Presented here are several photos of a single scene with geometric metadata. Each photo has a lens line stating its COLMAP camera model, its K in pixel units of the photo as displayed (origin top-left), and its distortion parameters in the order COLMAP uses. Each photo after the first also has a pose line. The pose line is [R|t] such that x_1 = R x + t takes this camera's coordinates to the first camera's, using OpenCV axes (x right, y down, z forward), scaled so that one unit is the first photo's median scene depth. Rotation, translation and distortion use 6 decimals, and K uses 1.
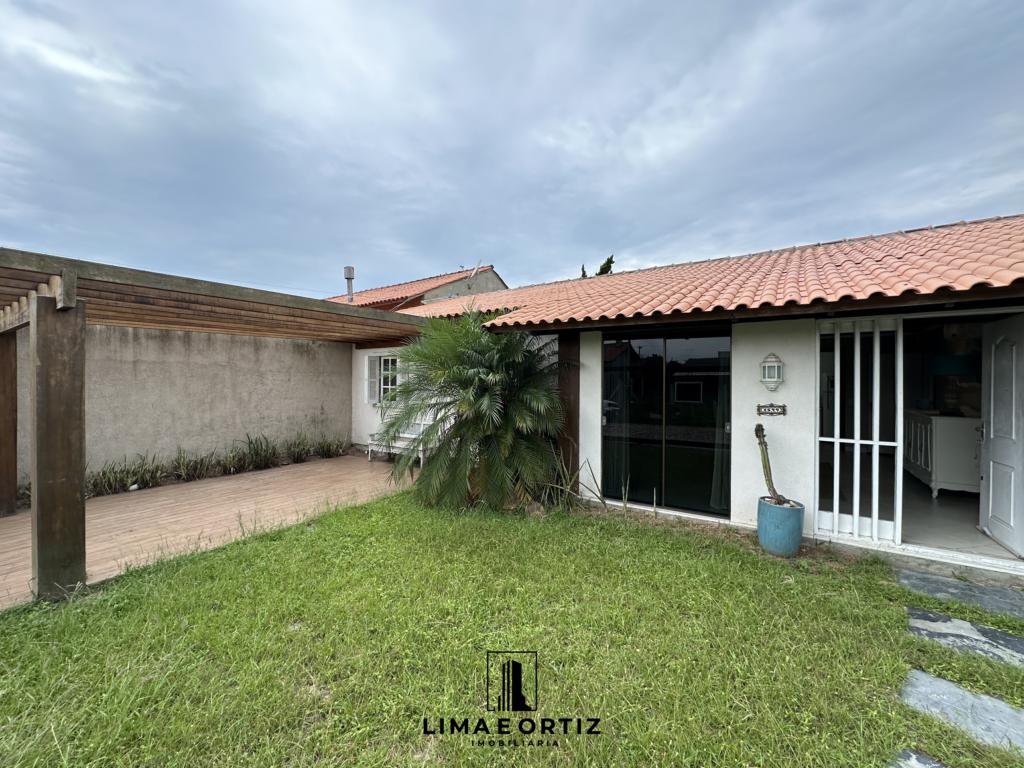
lens RADIAL K [[408.7, 0, 515.3], [0, 408.7, 380.3], [0, 0, 1]] dist [-0.003764, 0.001023]
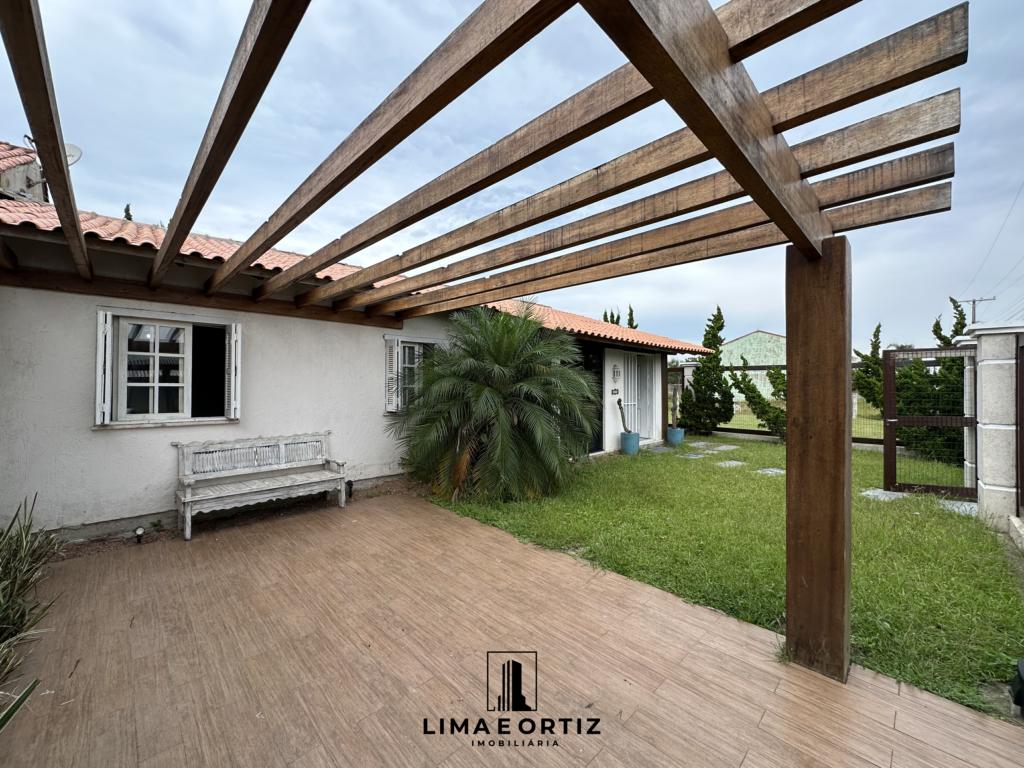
lens RADIAL K [[408.7, 0, 512.8], [0, 408.7, 387.9], [0, 0, 1]] dist [-0.003764, 0.001023]
pose [[0.208519, -0.008139, 0.977985, -1.006781], [0.001776, 0.999967, 0.007943, 0.023399], [-0.978017, 0.000080, 0.208526, 0.721411]]
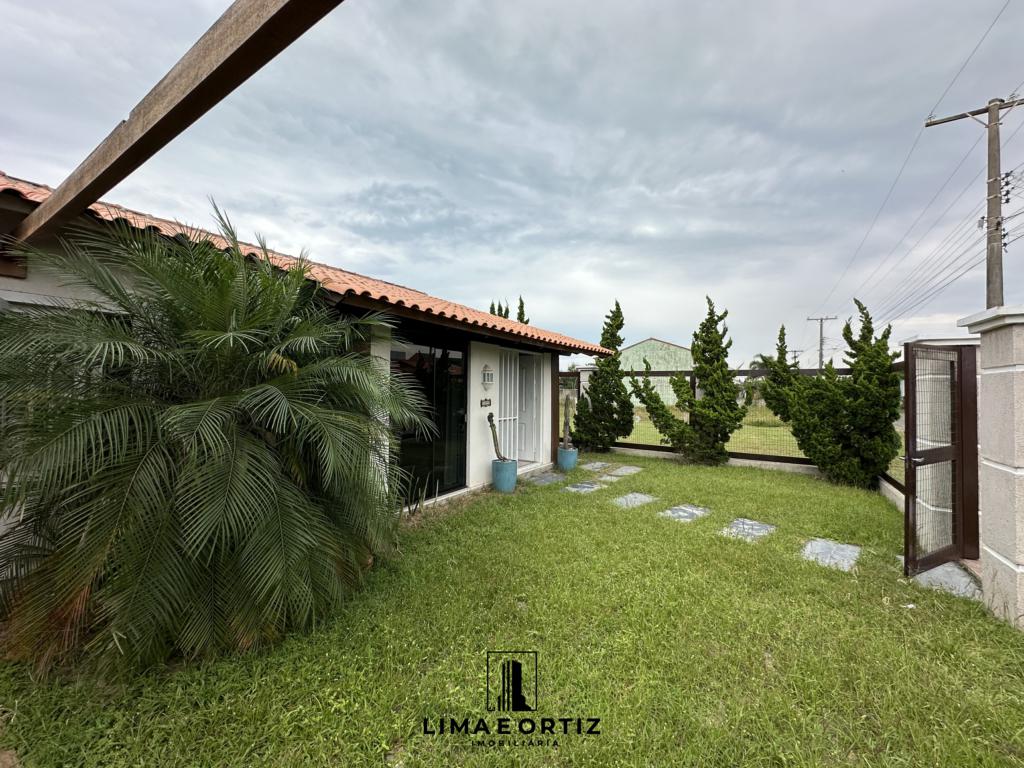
lens RADIAL K [[408.7, 0, 512.2], [0, 408.7, 383.8], [0, 0, 1]] dist [-0.003764, 0.001023]
pose [[-0.011949, 0.009823, 0.999880, -0.571540], [-0.009646, 0.999904, -0.009939, 0.011841], [-0.999882, -0.009763, -0.011853, 0.618837]]
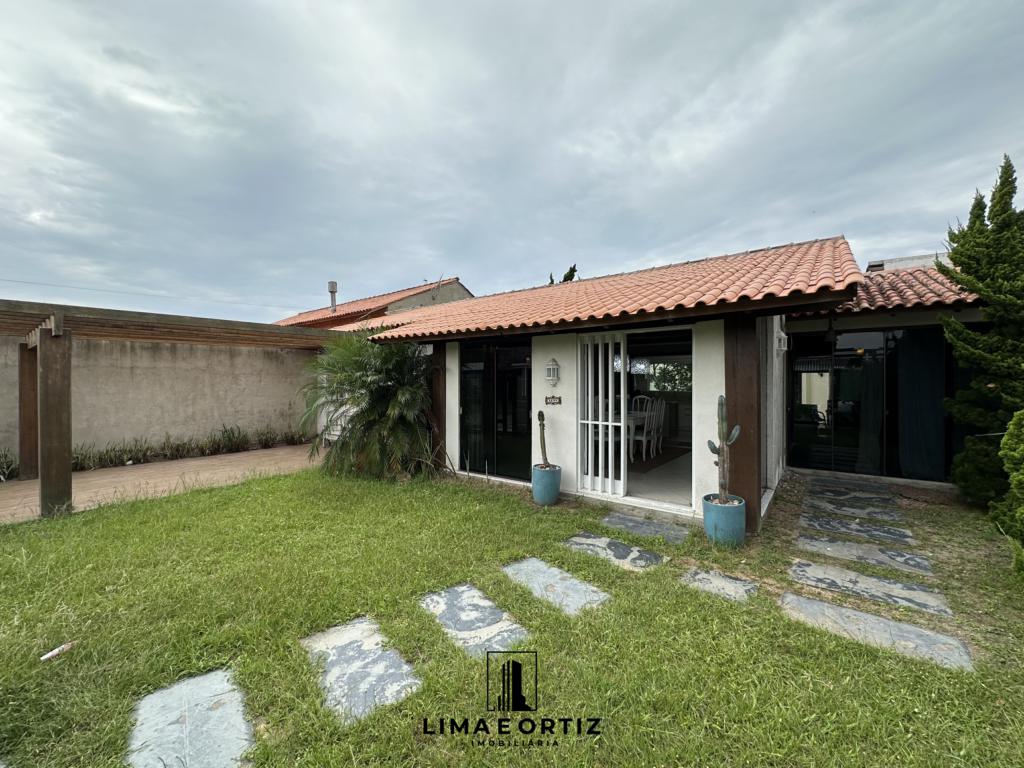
lens RADIAL K [[408.7, 0, 513.7], [0, 408.7, 379.6], [0, 0, 1]] dist [-0.003764, 0.001023]
pose [[0.997923, -0.005891, -0.064142, 0.391961], [0.005656, 0.999977, -0.003838, 0.005609], [0.064163, 0.003468, 0.997933, -0.238788]]
